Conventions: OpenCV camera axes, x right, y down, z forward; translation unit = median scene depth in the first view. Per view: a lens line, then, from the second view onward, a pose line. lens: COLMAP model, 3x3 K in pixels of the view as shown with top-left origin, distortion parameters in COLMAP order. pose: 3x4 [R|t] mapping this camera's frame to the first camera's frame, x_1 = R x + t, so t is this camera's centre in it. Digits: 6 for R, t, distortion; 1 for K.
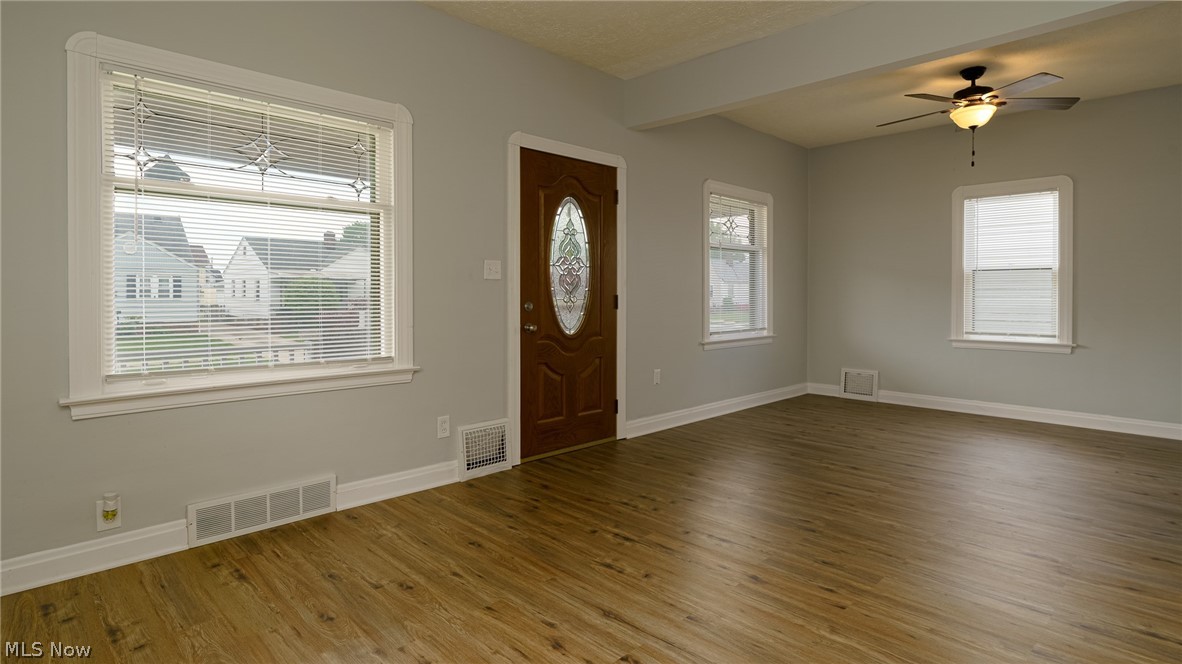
lens RADIAL K [[612.5, 0, 588.4], [0, 612.5, 298.0], [0, 0, 1]] dist [-0.006890, 0.000759]
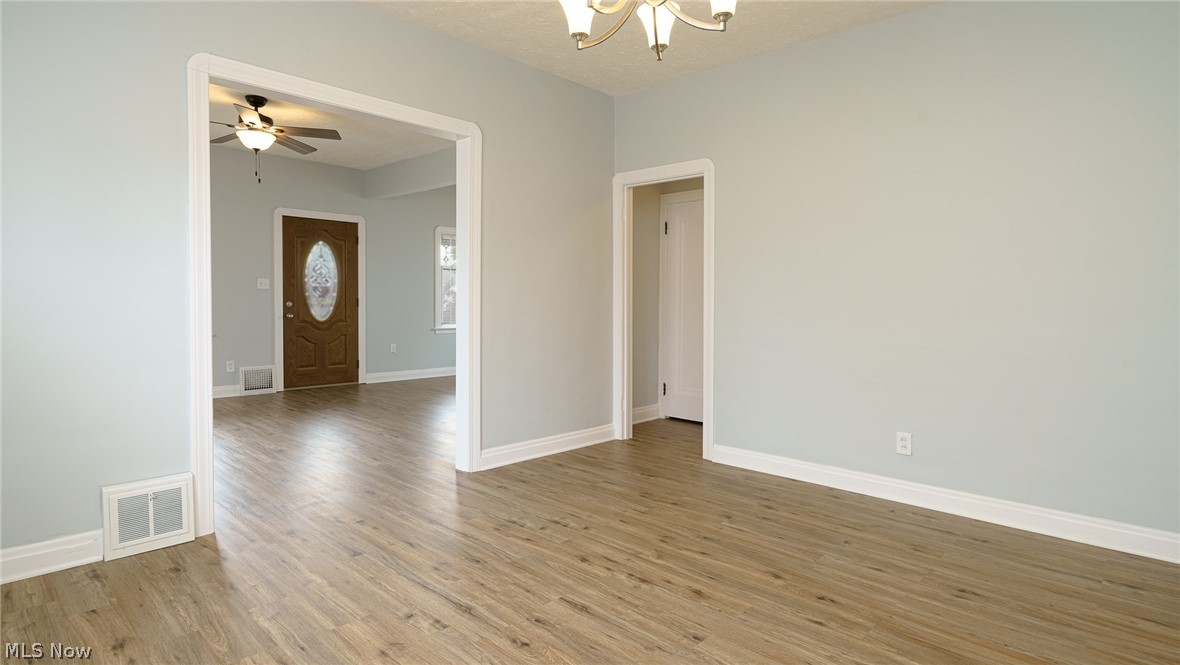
lens RADIAL K [[619.2, 0, 588.6], [0, 619.2, 320.8], [0, 0, 1]] dist [-0.014353, 0.000406]
pose [[0.999652, 0.001935, 0.026323, 0.713381], [-0.002445, 0.999810, 0.019361, 0.025002], [-0.026280, -0.019418, 0.999466, -0.809173]]
